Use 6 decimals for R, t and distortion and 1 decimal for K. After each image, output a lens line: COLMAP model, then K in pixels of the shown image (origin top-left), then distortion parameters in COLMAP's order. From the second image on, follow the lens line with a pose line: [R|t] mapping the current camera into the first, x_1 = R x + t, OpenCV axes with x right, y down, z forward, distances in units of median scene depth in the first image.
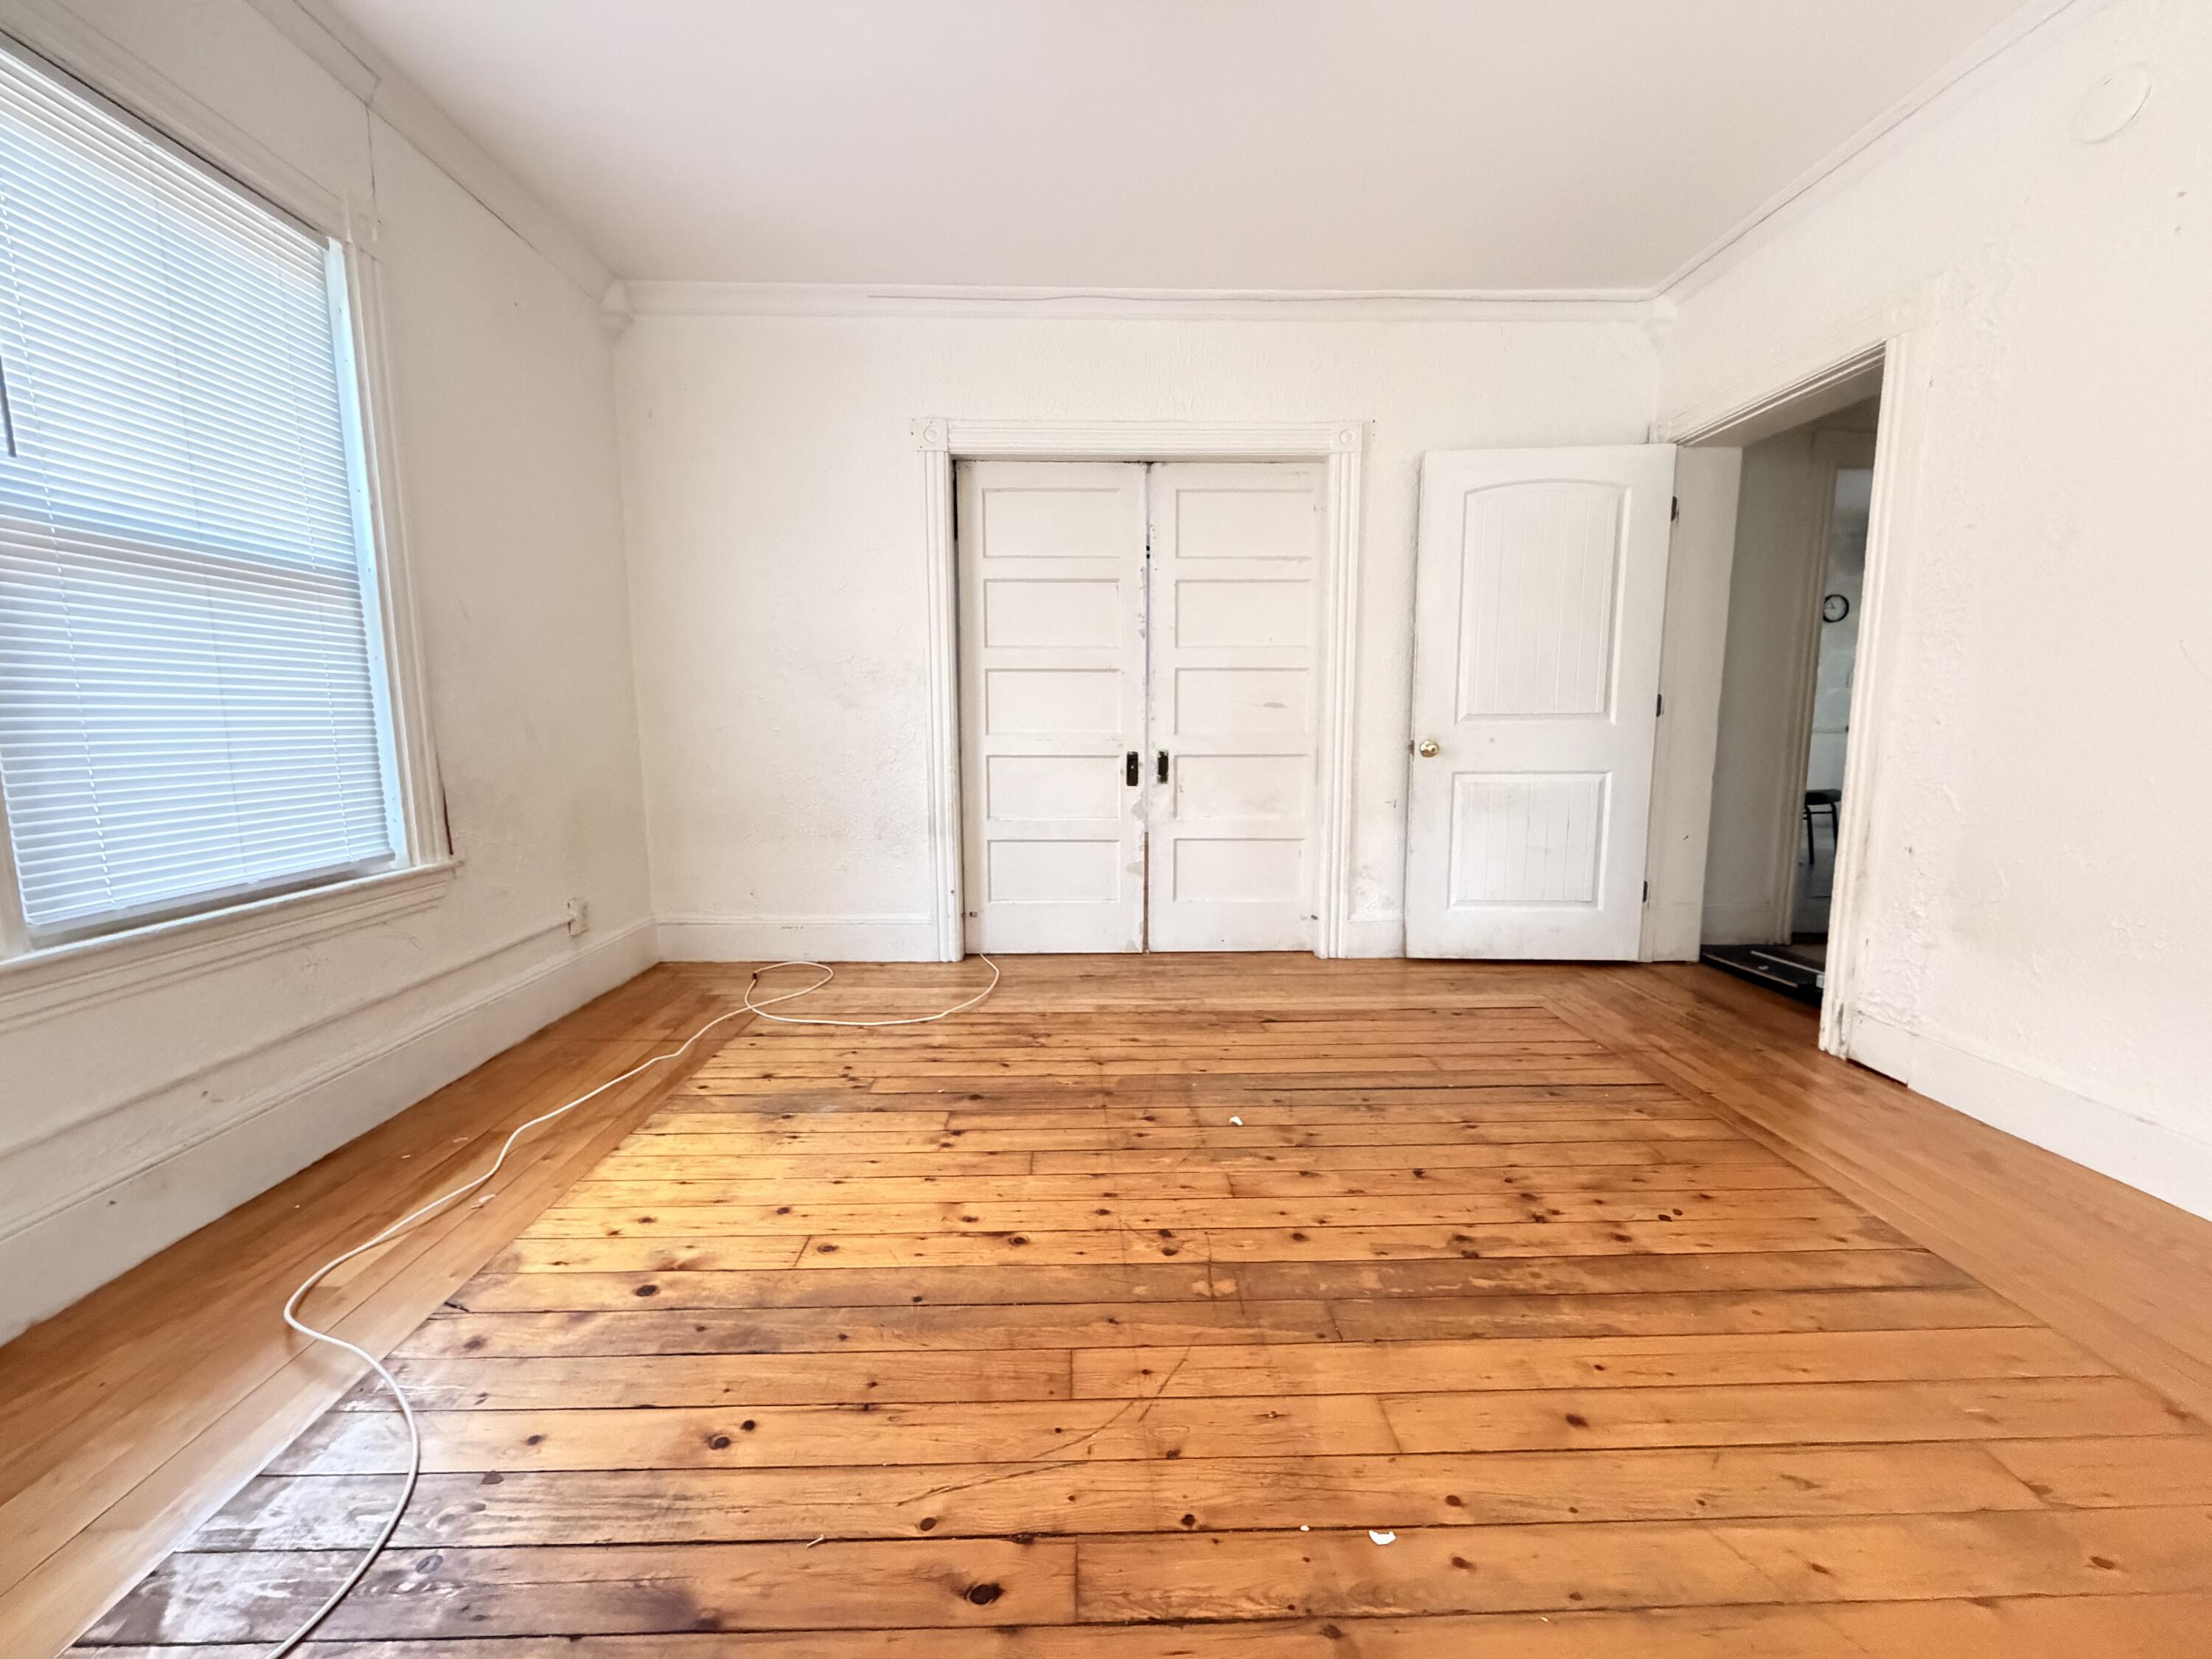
lens RADIAL K [[882.0, 0, 1098.9], [0, 882.0, 830.2], [0, 0, 1]] dist [-0.000542, 0.000005]
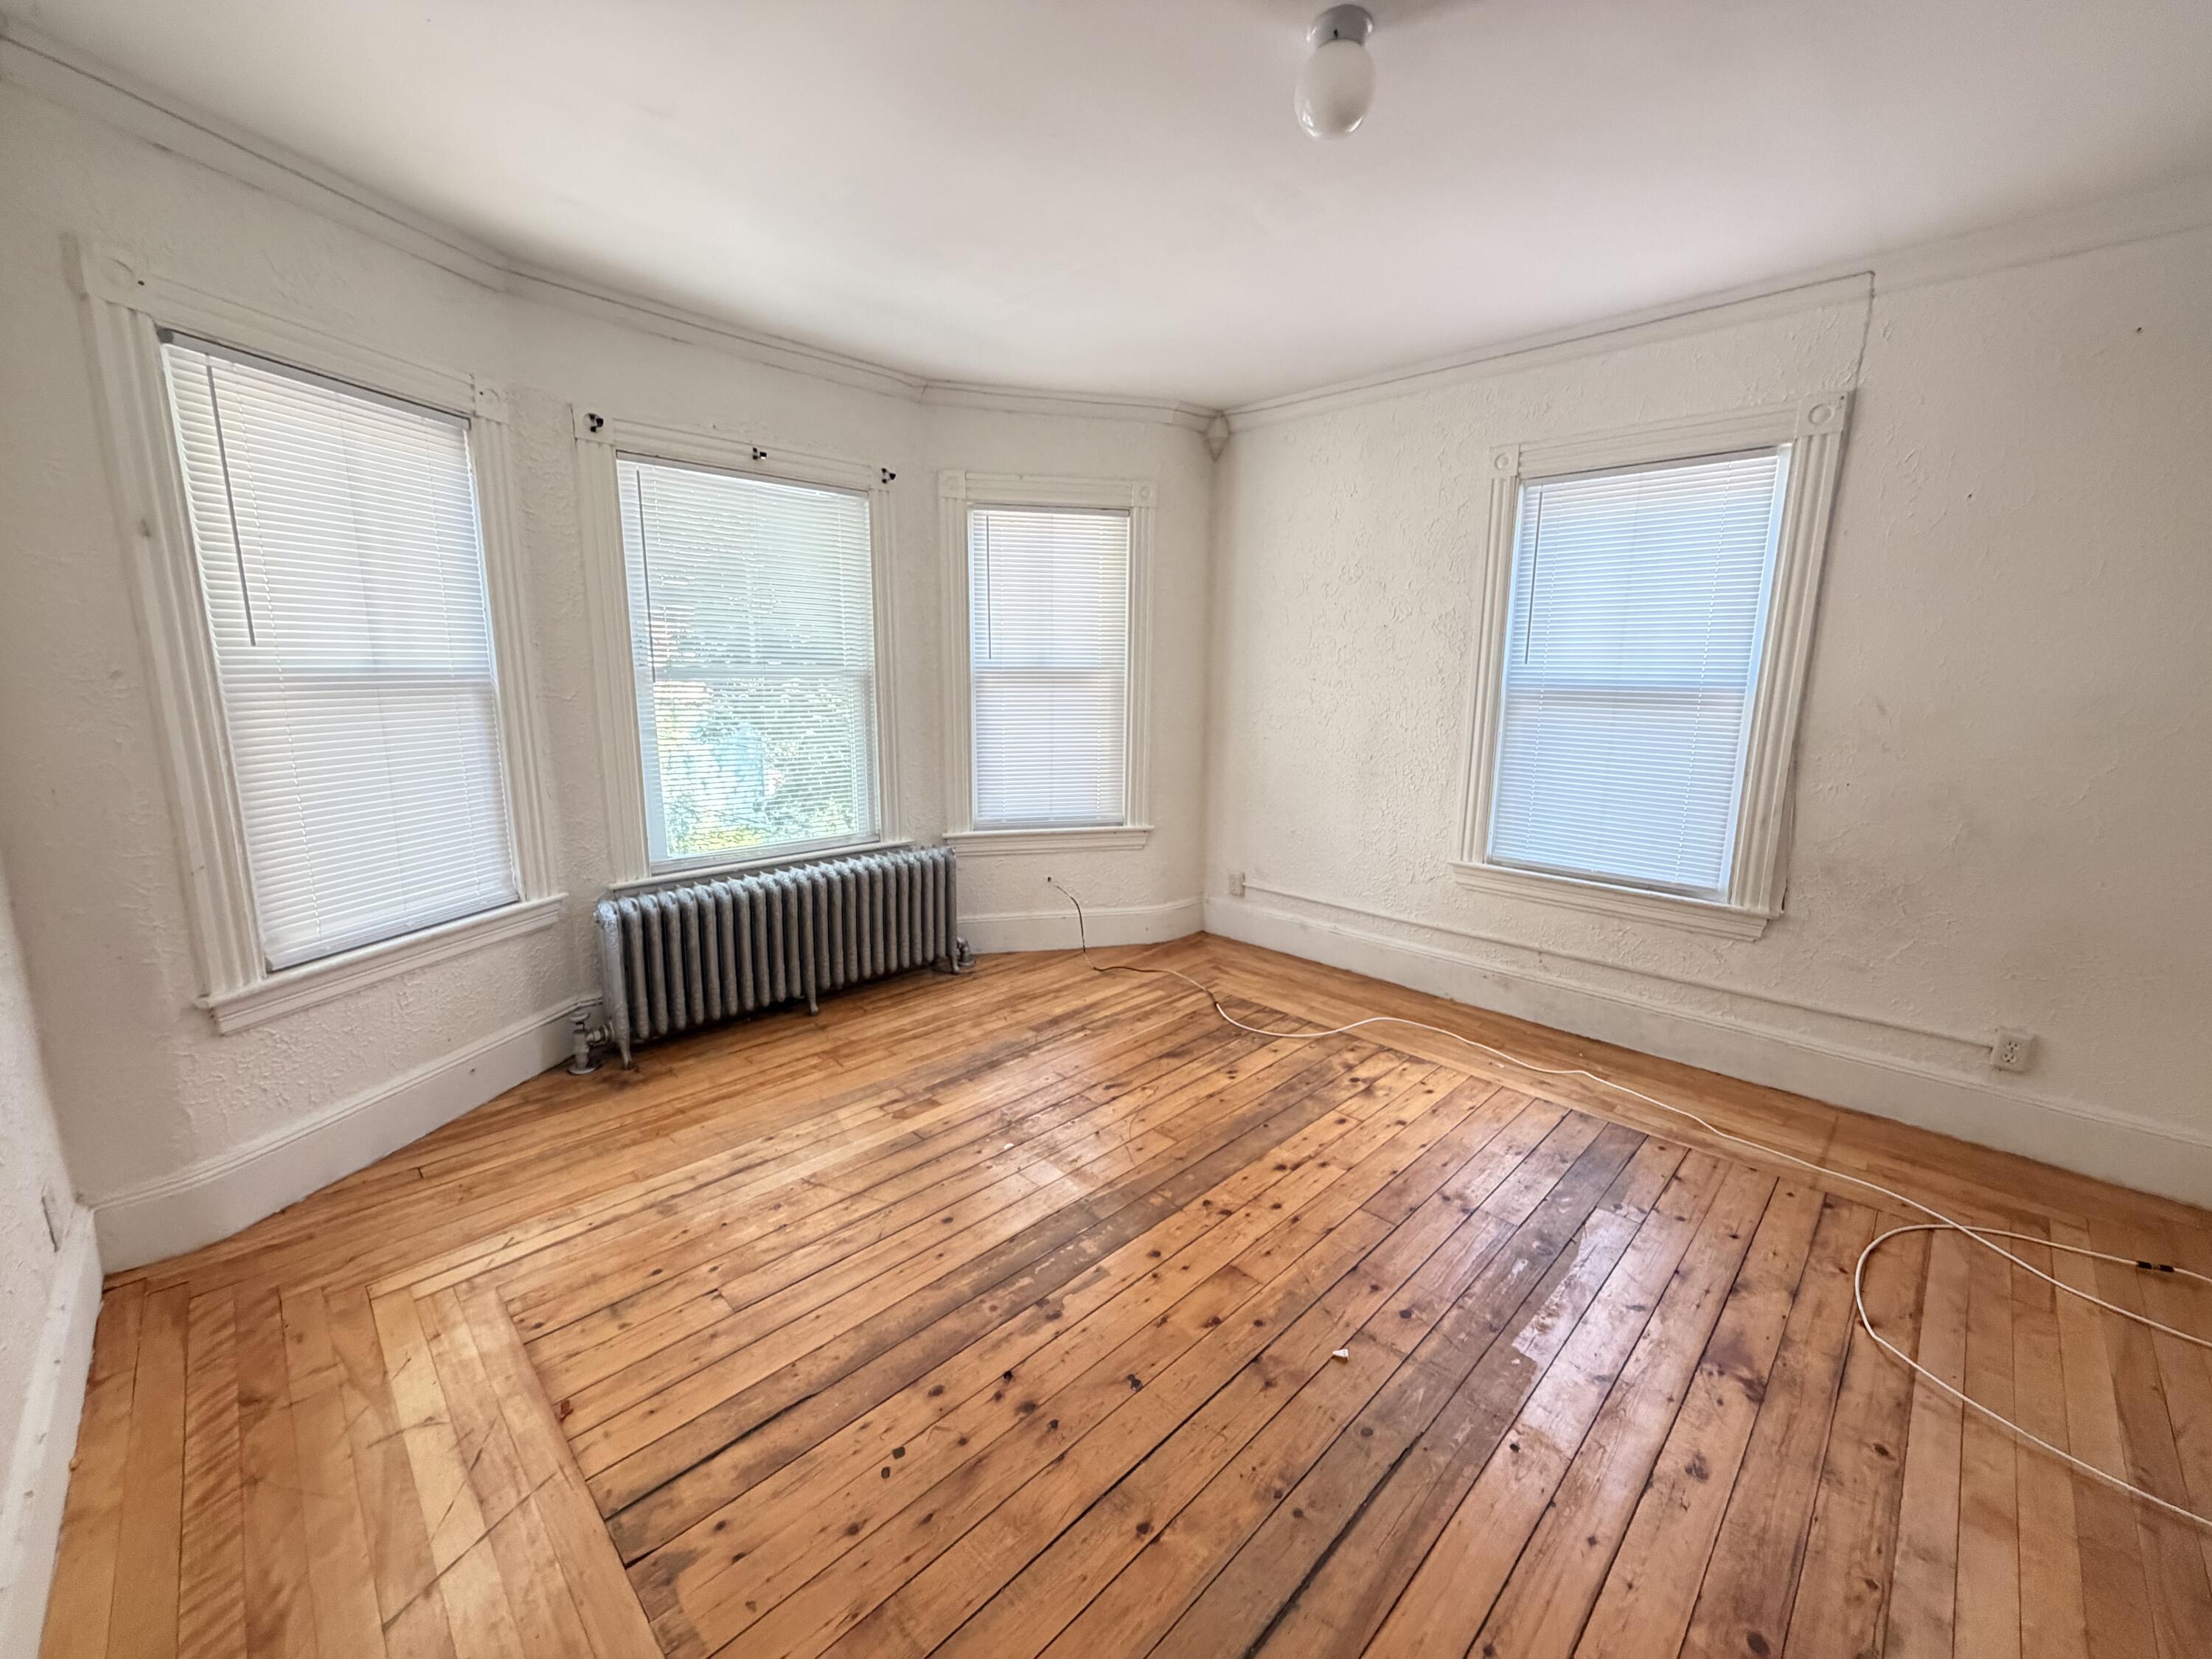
lens RADIAL K [[882.0, 0, 1098.9], [0, 882.0, 830.2], [0, 0, 1]] dist [-0.000542, 0.000005]
pose [[-0.723509, 0.122985, -0.679271, 1.076716], [-0.095199, 0.956824, 0.274636, -0.459171], [0.683719, 0.263368, -0.680563, 1.661498]]
